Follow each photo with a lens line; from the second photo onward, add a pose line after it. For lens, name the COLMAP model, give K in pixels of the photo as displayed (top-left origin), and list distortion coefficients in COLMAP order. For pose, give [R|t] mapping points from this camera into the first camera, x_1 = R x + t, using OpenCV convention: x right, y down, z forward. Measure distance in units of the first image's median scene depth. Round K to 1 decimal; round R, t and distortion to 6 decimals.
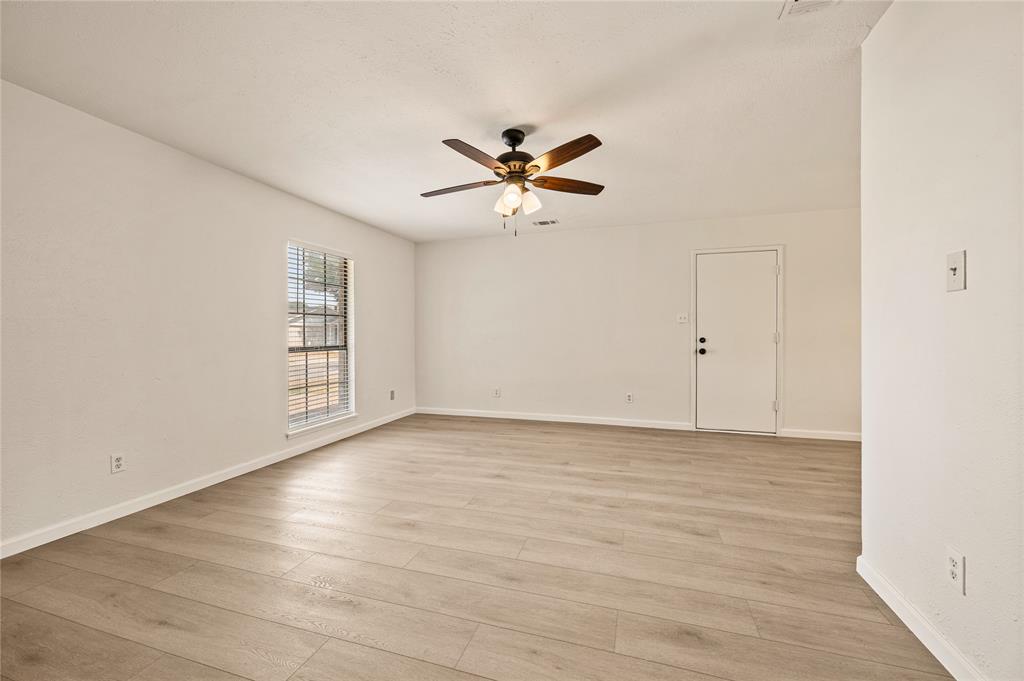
lens RADIAL K [[405.7, 0, 510.8], [0, 405.7, 336.5], [0, 0, 1]] dist [0.000022, -0.000091]
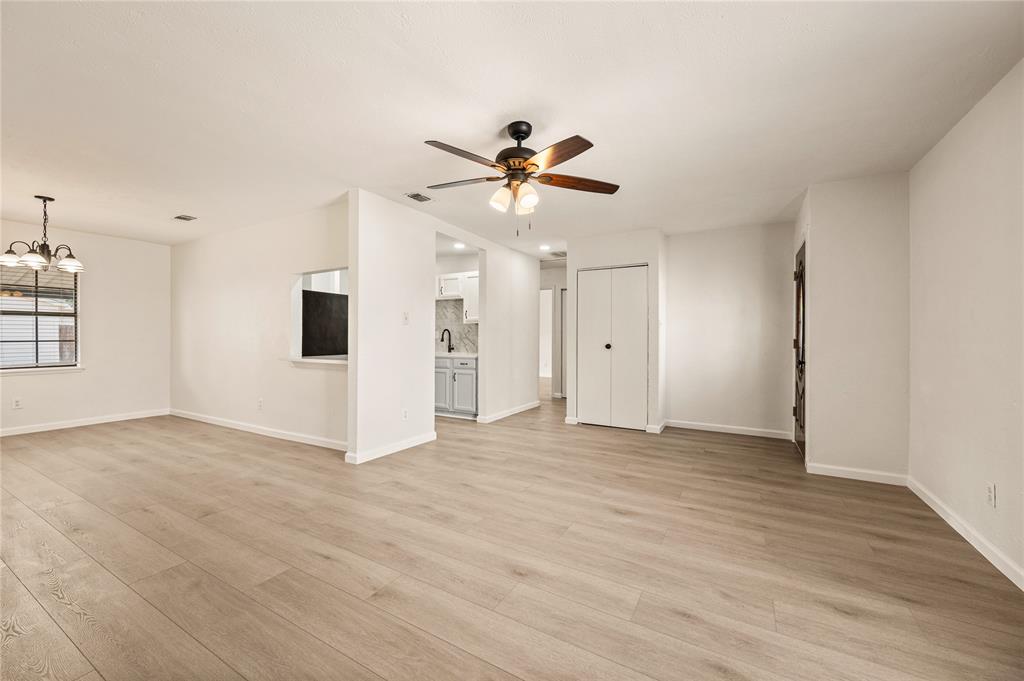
lens RADIAL K [[405.7, 0, 510.8], [0, 405.7, 336.5], [0, 0, 1]] dist [0.000022, -0.000091]
pose [[-0.977432, -0.000100, 0.211251, -0.166927], [-0.000088, 1.000000, 0.000067, -0.010232], [-0.211251, 0.000046, -0.977432, 1.859529]]
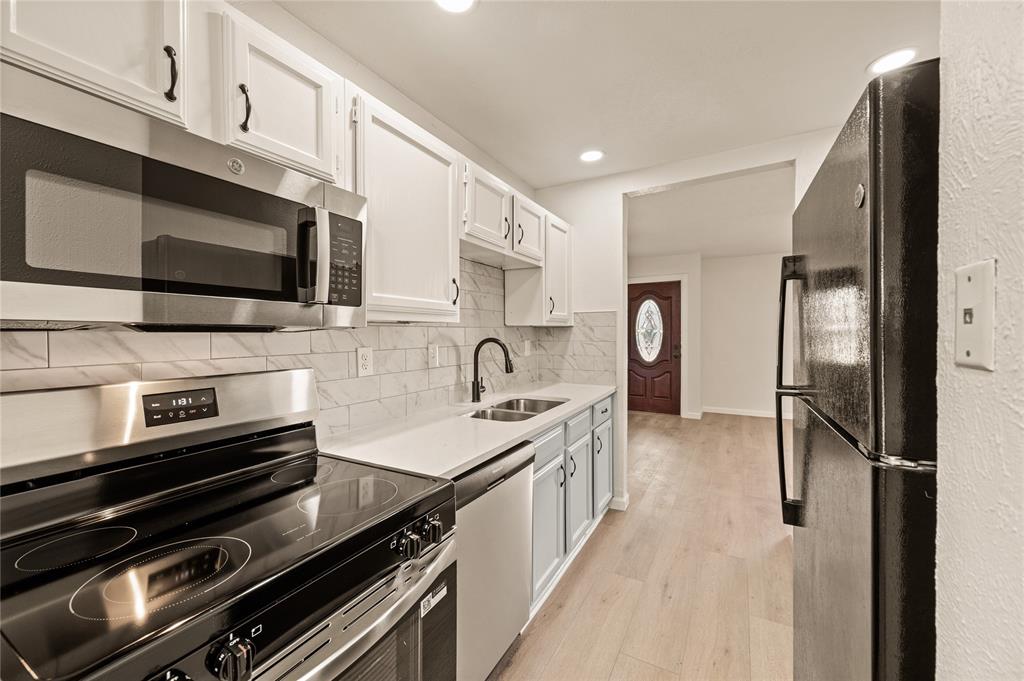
lens RADIAL K [[405.7, 0, 510.8], [0, 405.7, 336.5], [0, 0, 1]] dist [0.000022, -0.000091]
pose [[-0.198752, 0.016728, -0.979907, 1.523193], [0.000212, 0.999855, 0.017025, -0.070595], [0.980050, 0.003176, -0.198726, -0.126220]]
